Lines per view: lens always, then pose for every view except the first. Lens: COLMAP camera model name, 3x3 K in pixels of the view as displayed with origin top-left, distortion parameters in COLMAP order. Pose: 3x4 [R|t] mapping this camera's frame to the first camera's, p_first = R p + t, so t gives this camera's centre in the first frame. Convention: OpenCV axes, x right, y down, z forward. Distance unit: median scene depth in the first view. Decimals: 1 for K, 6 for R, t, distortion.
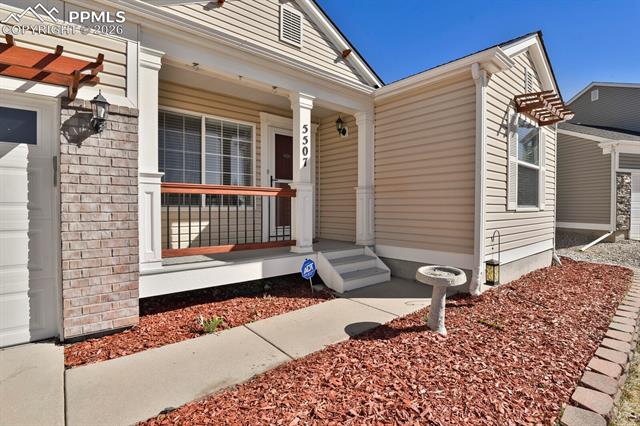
lens RADIAL K [[318.0, 0, 328.2], [0, 318.0, 213.5], [0, 0, 1]] dist [-0.019480, -0.001393]
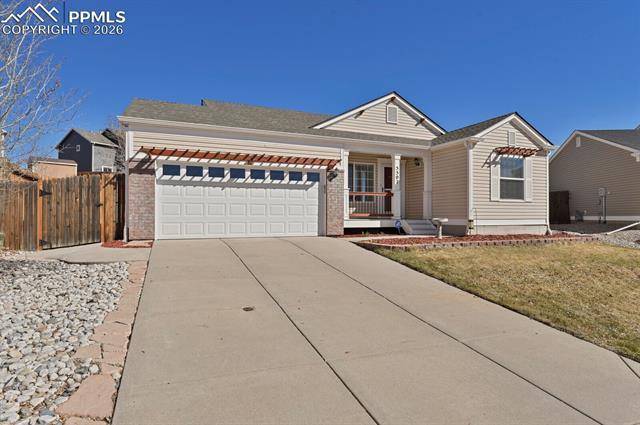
lens RADIAL K [[360.1, 0, 320.0], [0, 360.1, 212.5], [0, 0, 1]] dist [-0.001930, -0.000732]
pose [[0.948092, -0.003288, -0.317978, 0.230617], [-0.006277, 0.999558, -0.029052, 0.148843], [0.317933, 0.029540, 0.947653, -1.704937]]
